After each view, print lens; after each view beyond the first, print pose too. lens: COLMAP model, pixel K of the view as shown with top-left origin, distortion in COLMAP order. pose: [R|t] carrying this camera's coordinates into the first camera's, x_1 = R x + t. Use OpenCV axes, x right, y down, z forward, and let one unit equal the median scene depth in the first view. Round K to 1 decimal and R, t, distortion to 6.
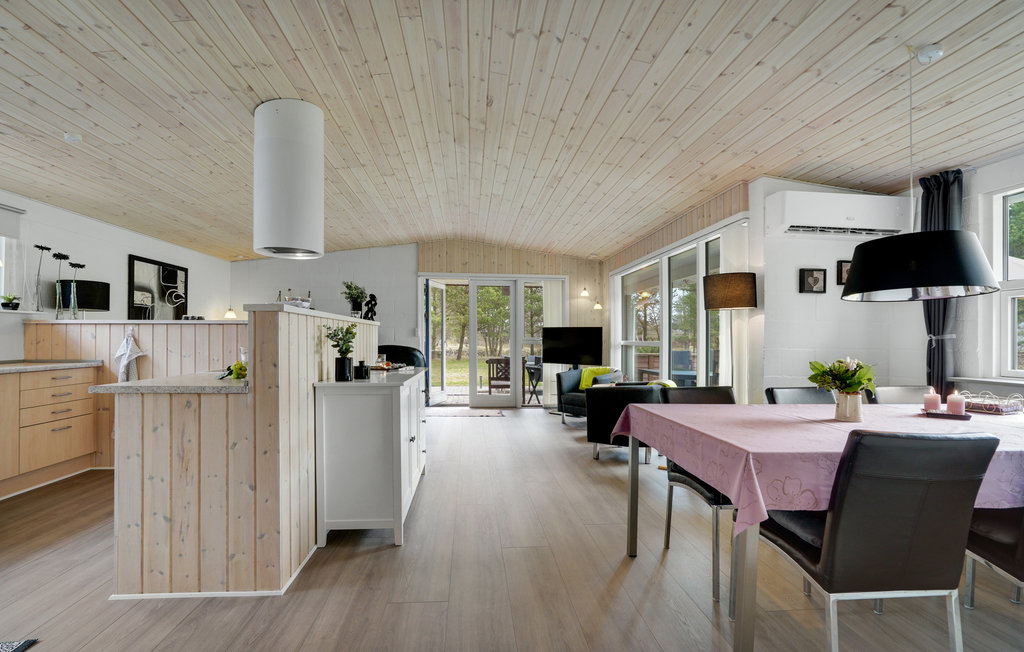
lens RADIAL K [[482.6, 0, 494.5], [0, 482.6, 315.5], [0, 0, 1]] dist [-0.034811, 0.024798]
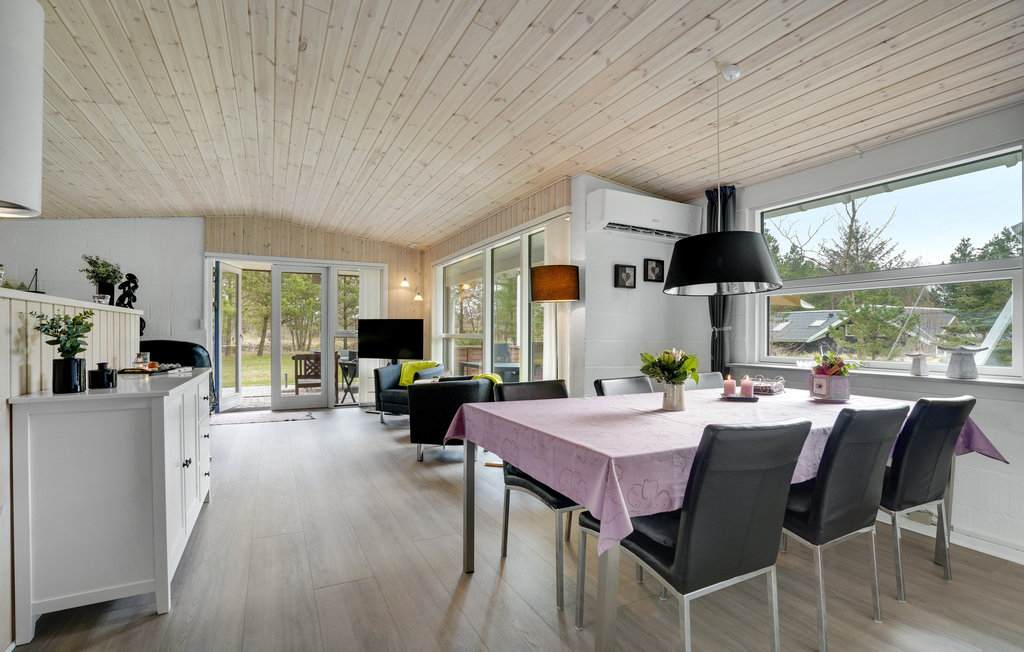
lens RADIAL K [[482.6, 0, 494.5], [0, 482.6, 315.5], [0, 0, 1]] dist [-0.034811, 0.024798]
pose [[0.928155, 0.008119, 0.372106, -0.003612], [-0.013634, 0.999833, 0.012191, 0.005428], [-0.371944, -0.016388, 0.928110, 0.107186]]
